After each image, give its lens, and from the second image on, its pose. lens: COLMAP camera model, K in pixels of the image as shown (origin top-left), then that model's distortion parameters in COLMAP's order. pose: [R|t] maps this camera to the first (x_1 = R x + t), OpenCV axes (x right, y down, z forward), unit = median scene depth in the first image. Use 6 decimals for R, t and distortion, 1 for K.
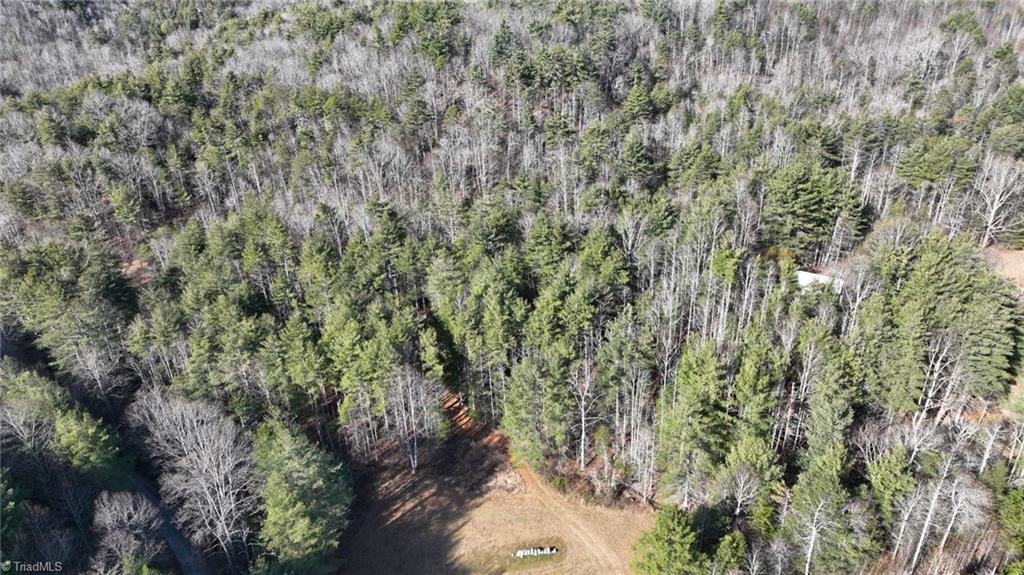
lens RADIAL K [[721.7, 0, 512.9], [0, 721.7, 287.9], [0, 0, 1]] dist [-0.001210, 0.018969]
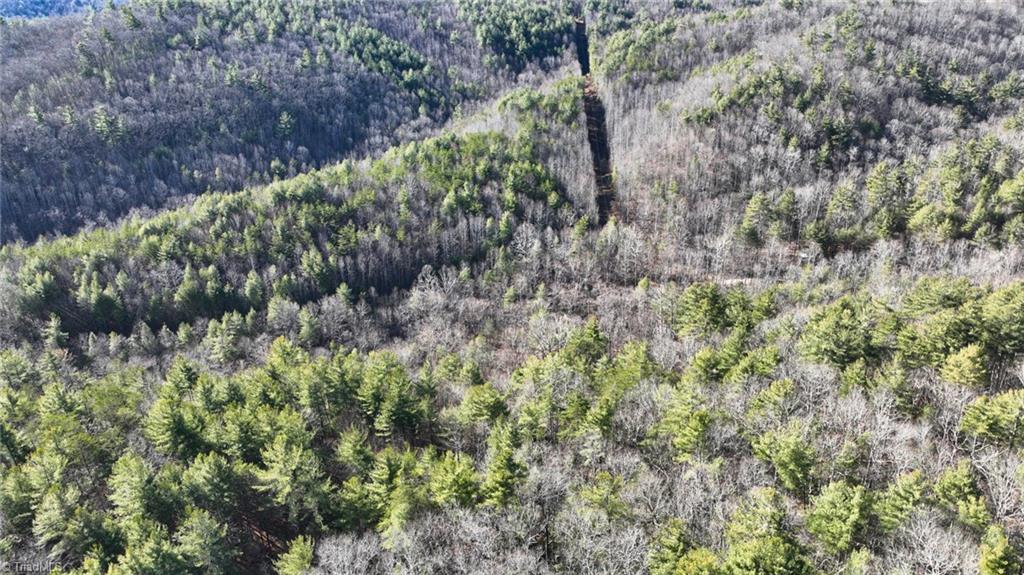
lens RADIAL K [[721.7, 0, 513.8], [0, 721.7, 287.4], [0, 0, 1]] dist [-0.001210, 0.018969]
pose [[0.304092, 0.389901, -0.869198, -0.214581], [-0.441166, 0.866311, 0.234263, -0.652917], [0.844335, 0.312223, 0.435449, 1.151335]]
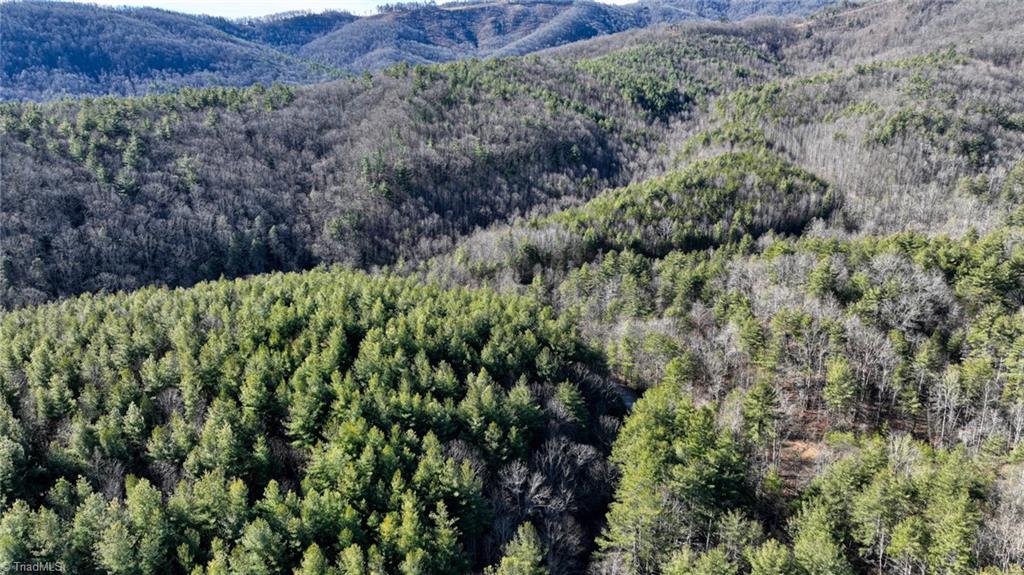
lens RADIAL K [[721.7, 0, 510.0], [0, 721.7, 285.6], [0, 0, 1]] dist [-0.001210, 0.018969]
pose [[0.426992, 0.280746, -0.859569, 0.006251], [-0.418988, 0.903808, 0.087062, -0.123278], [0.801328, 0.322975, 0.503548, 0.194952]]
